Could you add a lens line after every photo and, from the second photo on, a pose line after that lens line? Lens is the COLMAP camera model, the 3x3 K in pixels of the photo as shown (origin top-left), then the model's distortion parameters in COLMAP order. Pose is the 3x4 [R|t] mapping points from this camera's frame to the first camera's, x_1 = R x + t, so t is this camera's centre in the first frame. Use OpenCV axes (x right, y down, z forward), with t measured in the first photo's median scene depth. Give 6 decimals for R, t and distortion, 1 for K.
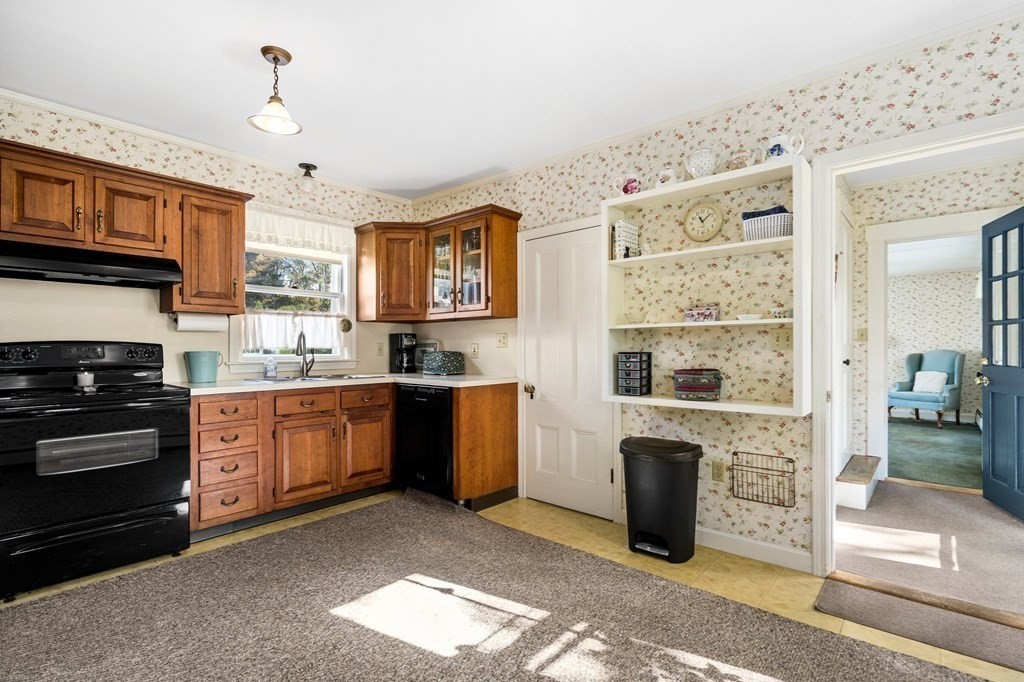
lens RADIAL K [[474.2, 0, 514.1], [0, 474.2, 347.8], [0, 0, 1]] dist [-0.011264, -0.000395]
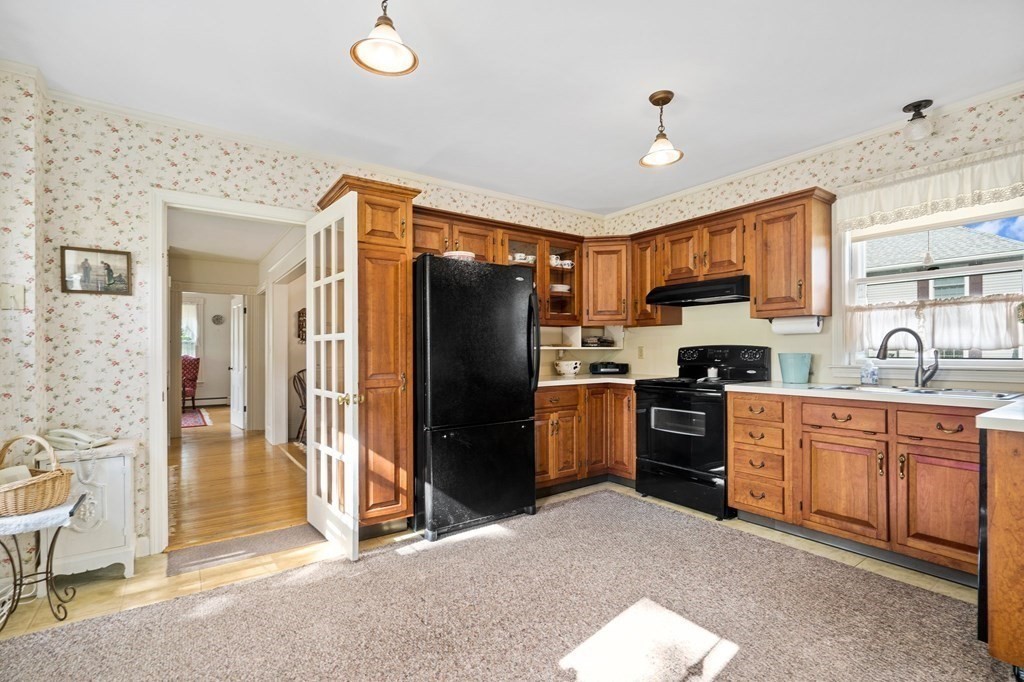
lens RADIAL K [[474.2, 0, 514.8], [0, 474.2, 344.6], [0, 0, 1]] dist [-0.011264, -0.000395]
pose [[-0.237927, -0.000791, -0.971283, 0.528310], [0.013358, 0.999902, -0.004087, -0.015837], [0.971191, -0.013947, -0.237893, 0.678361]]
